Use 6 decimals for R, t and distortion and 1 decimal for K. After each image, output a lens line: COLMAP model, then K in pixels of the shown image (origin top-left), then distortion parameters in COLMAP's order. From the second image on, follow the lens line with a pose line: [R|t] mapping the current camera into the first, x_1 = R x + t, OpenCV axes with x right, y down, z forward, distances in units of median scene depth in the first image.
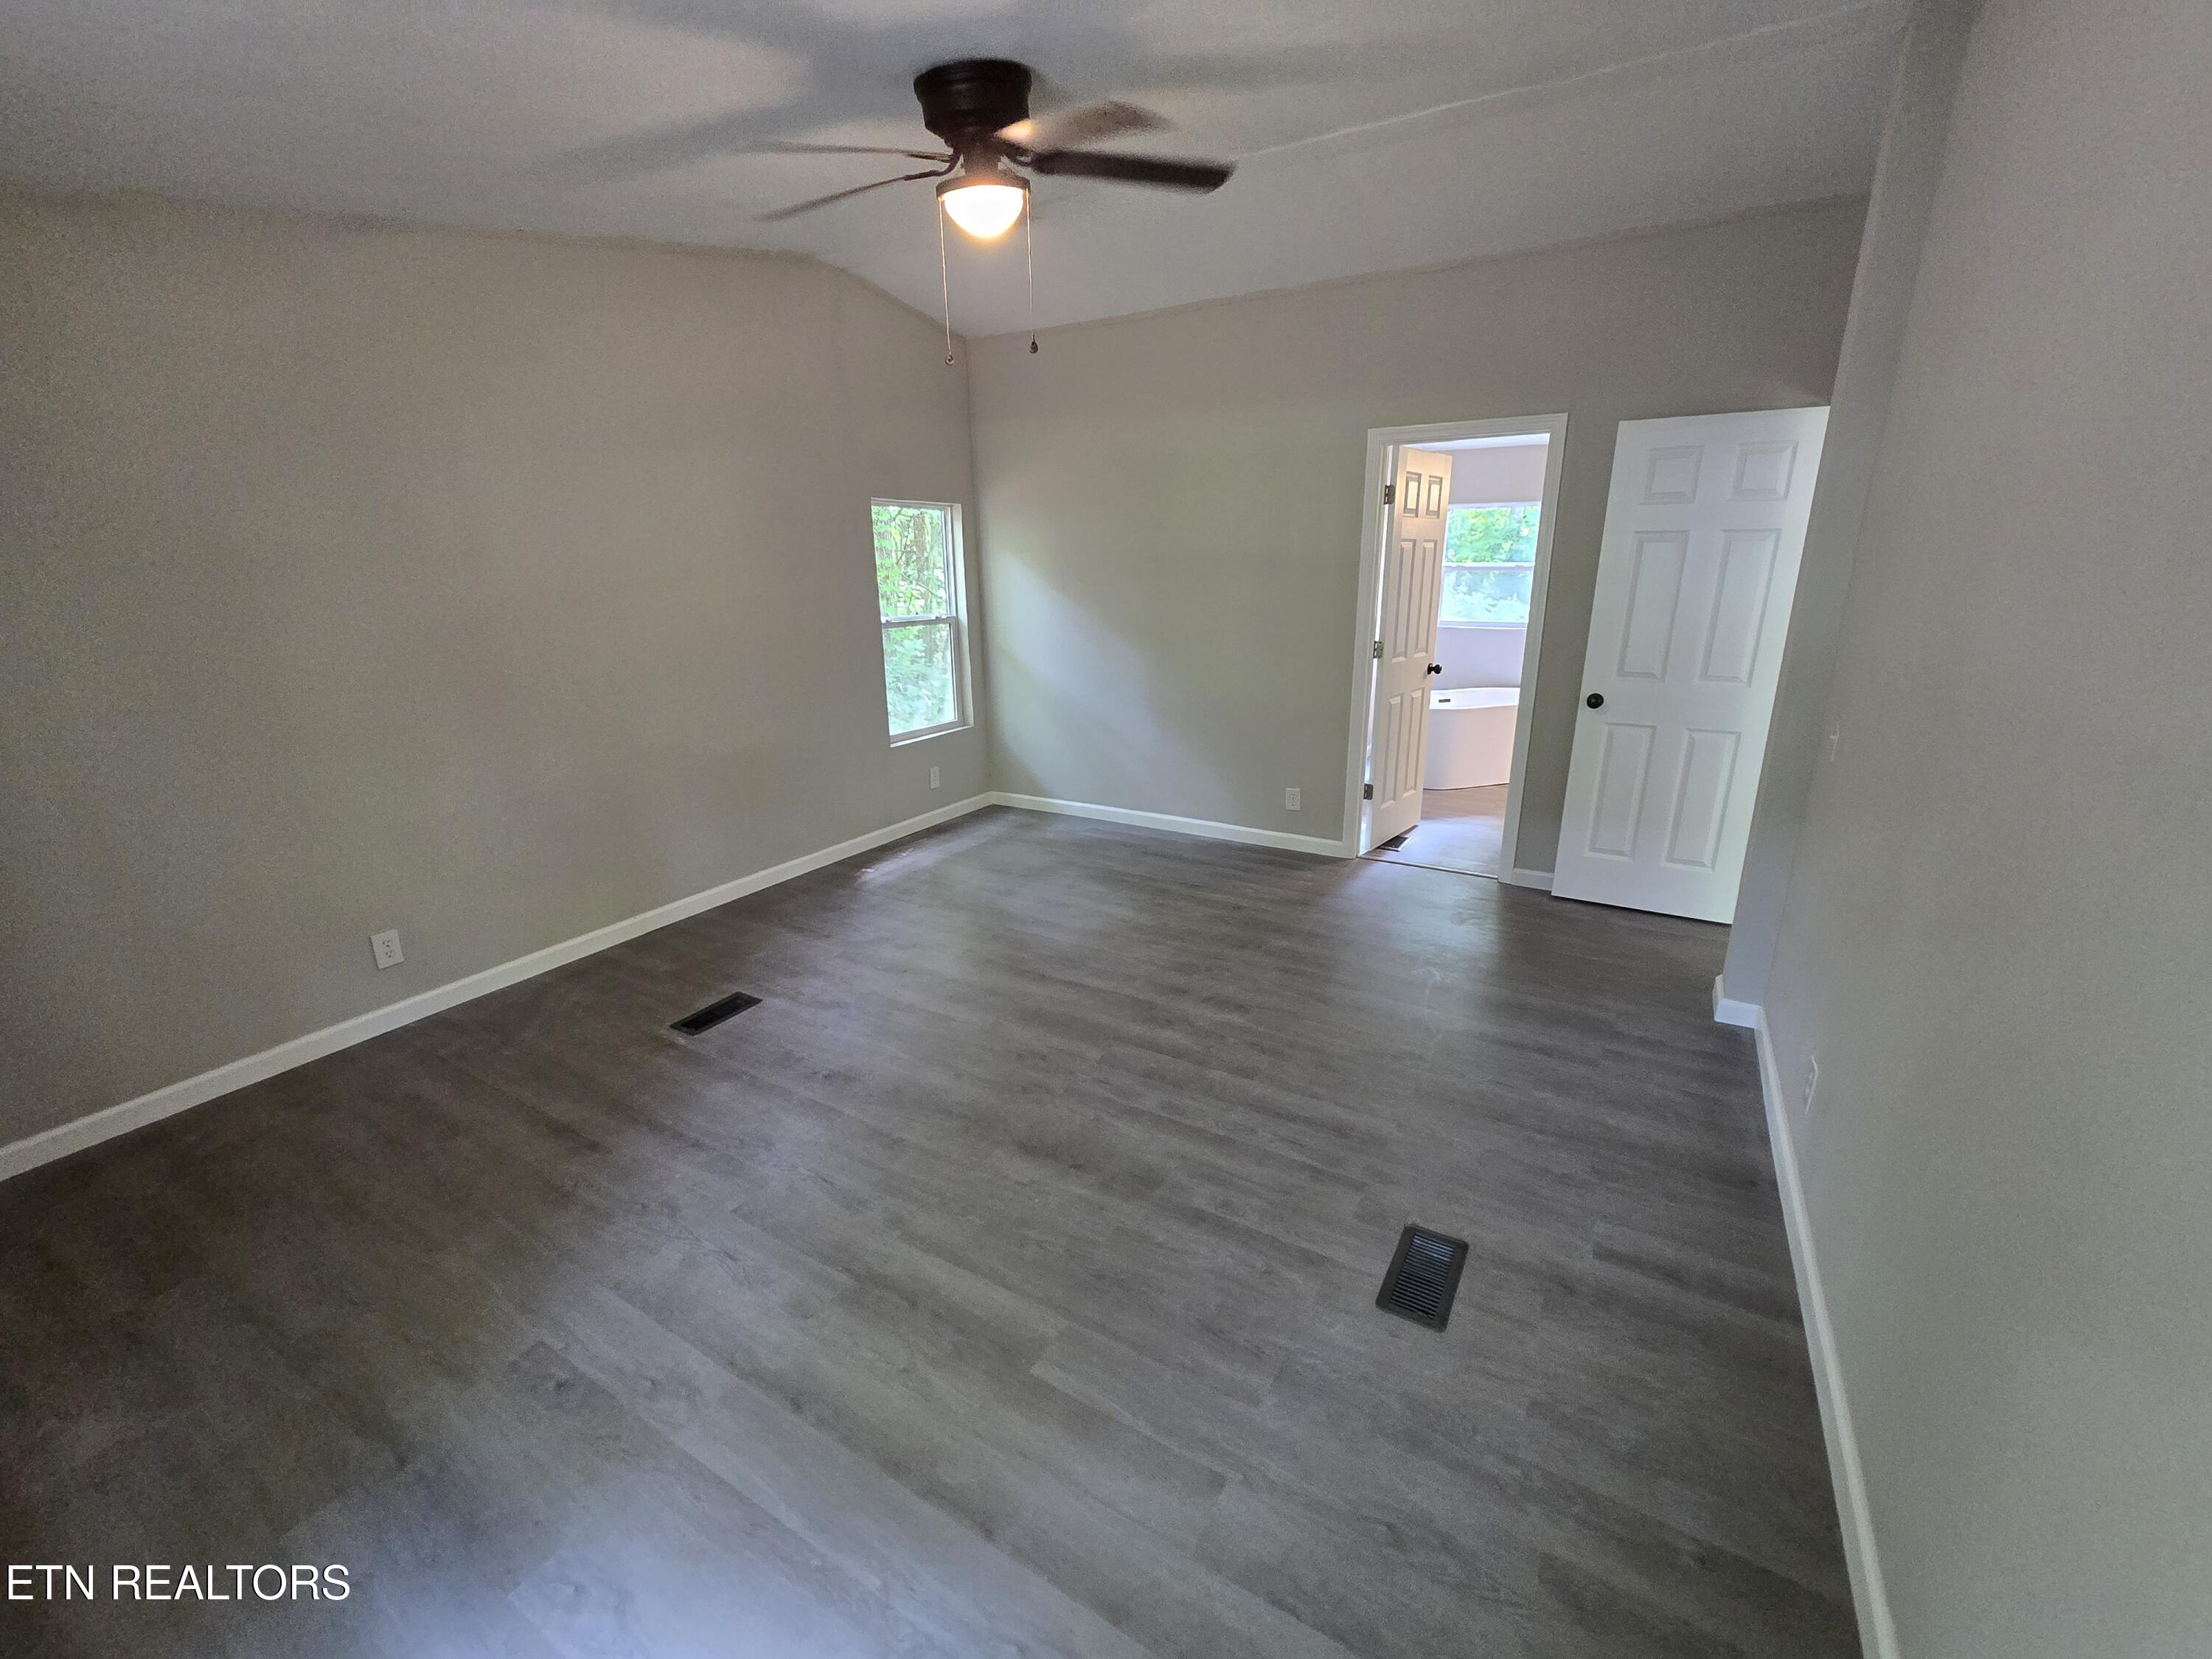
lens RADIAL K [[903.1, 0, 1106.0], [0, 903.1, 829.5], [0, 0, 1]] dist [-0.000946, -0.000062]
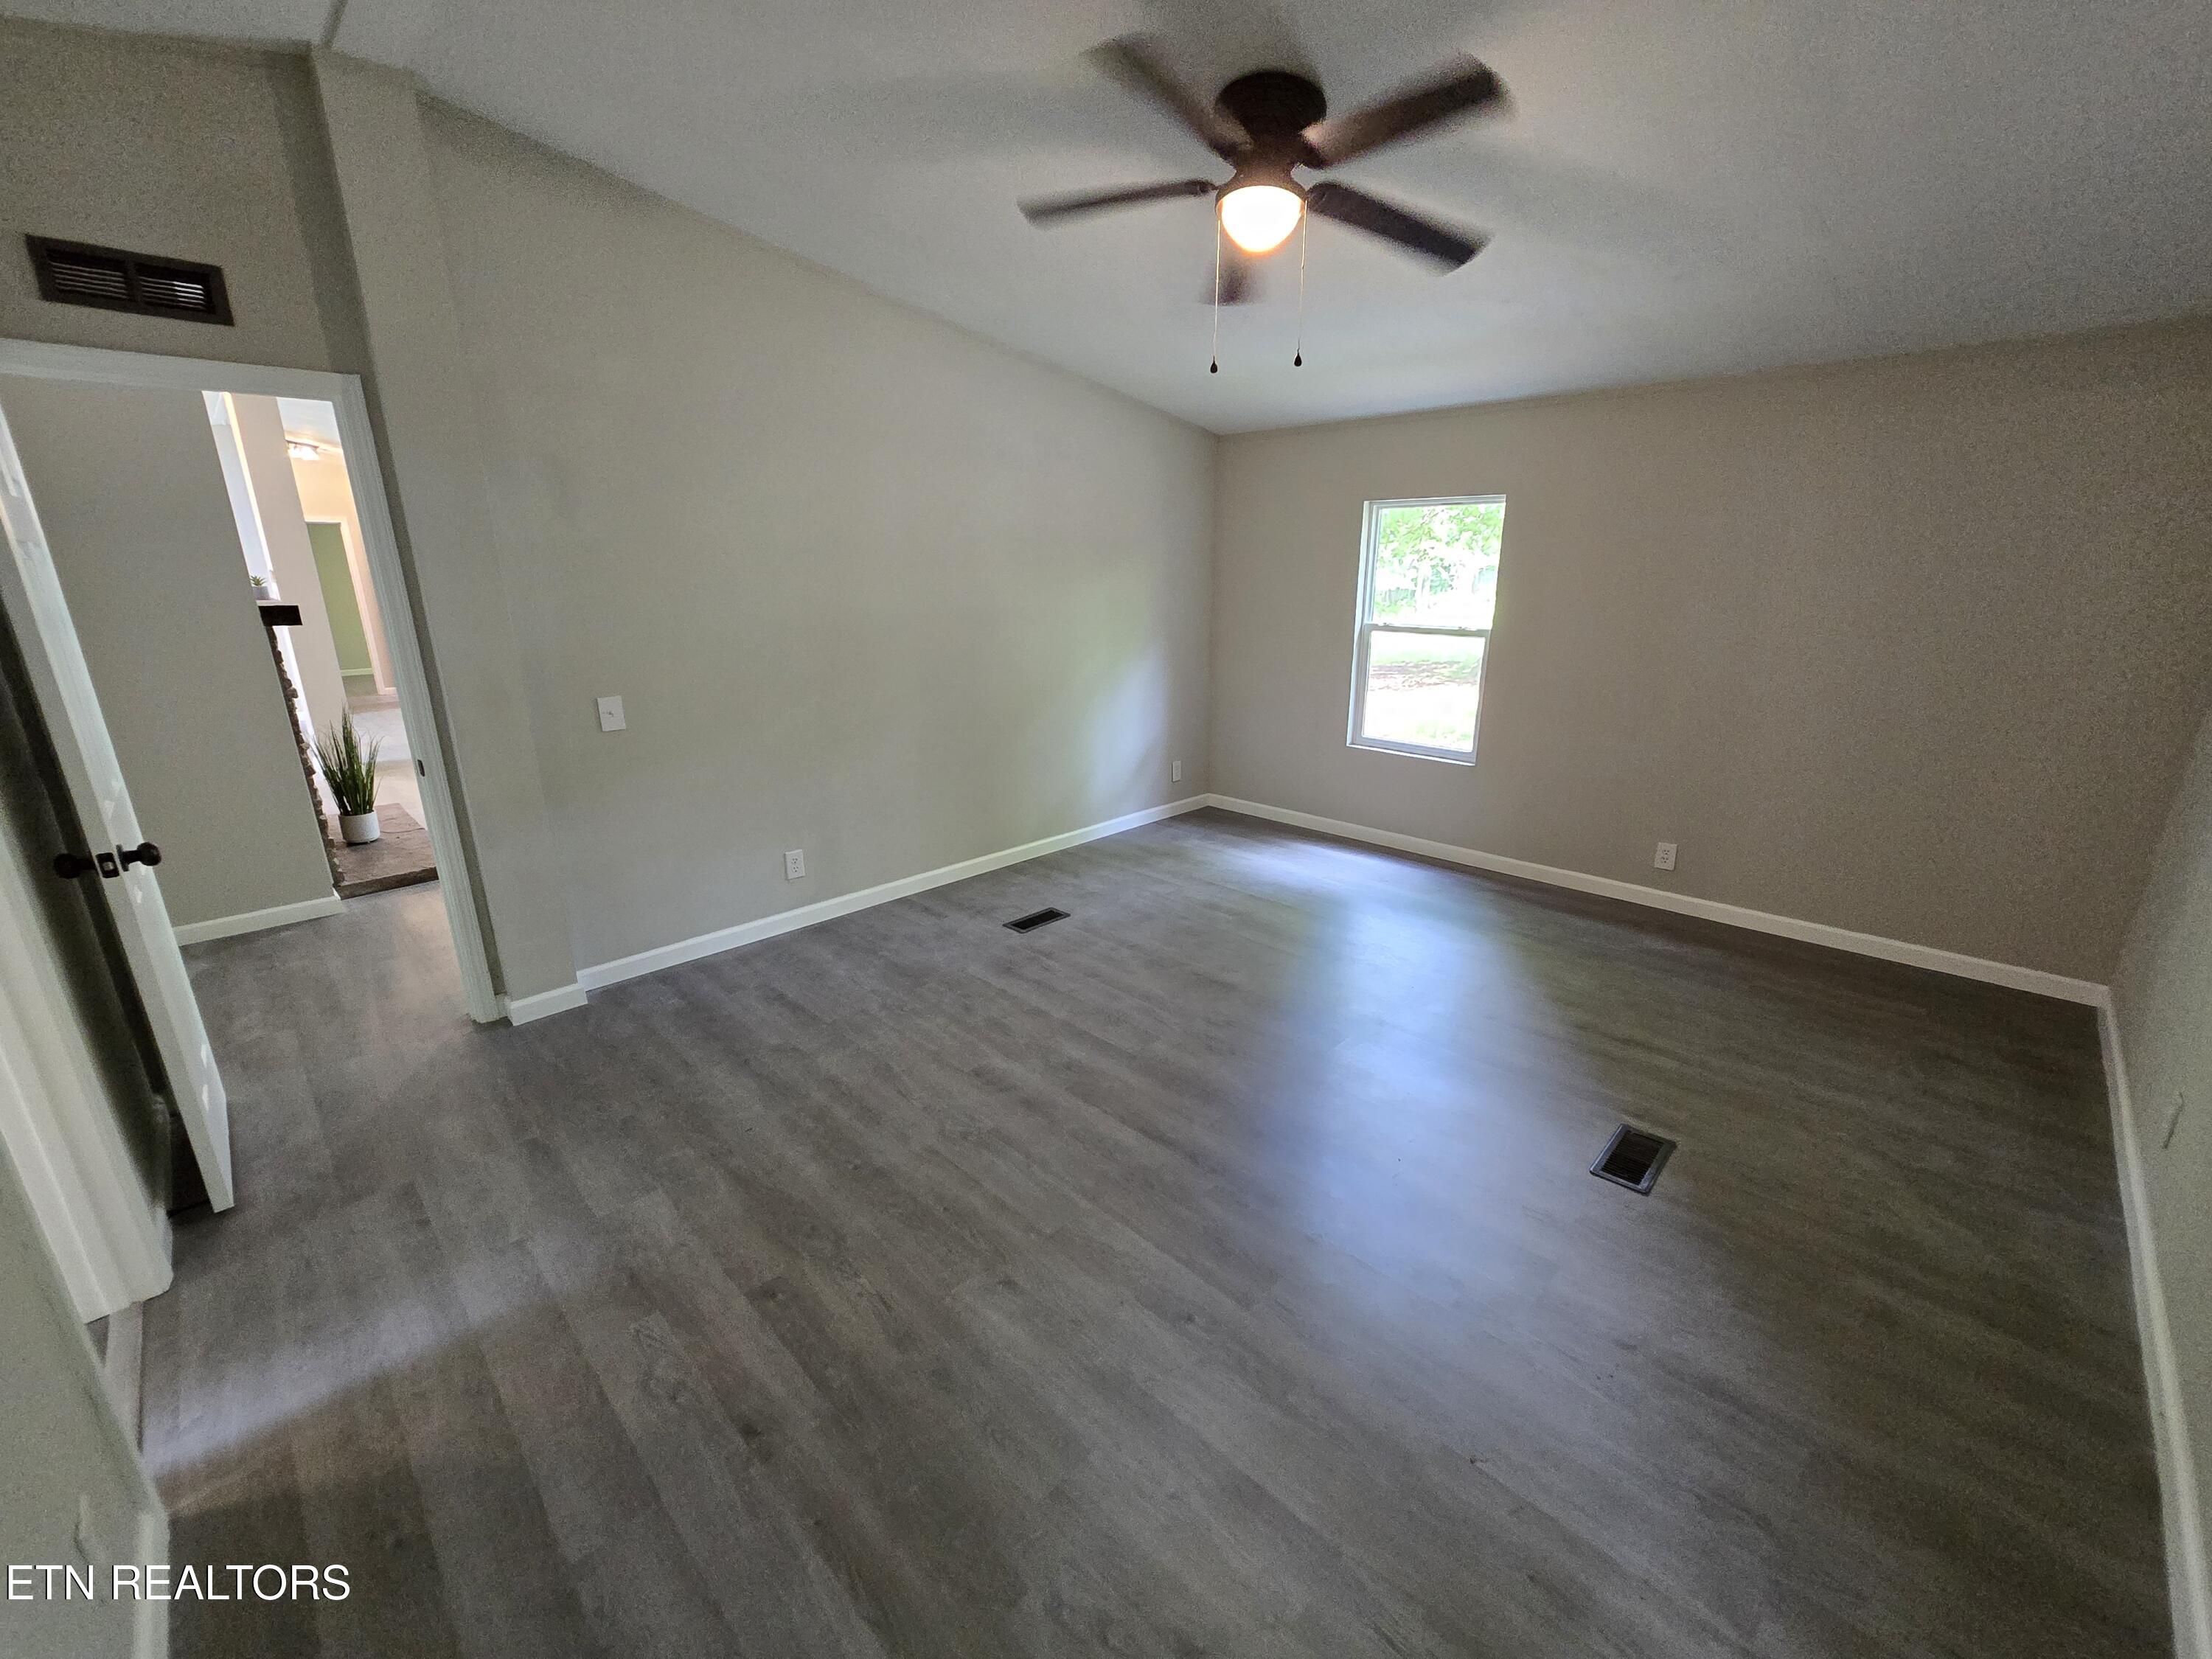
lens RADIAL K [[903.1, 0, 1106.0], [0, 903.1, 829.5], [0, 0, 1]] dist [-0.000946, -0.000062]
pose [[-0.968739, -0.049968, 0.242996, -0.195701], [0.092184, 0.836864, 0.539593, -0.528709], [-0.230317, 0.545126, -0.806097, 1.746920]]
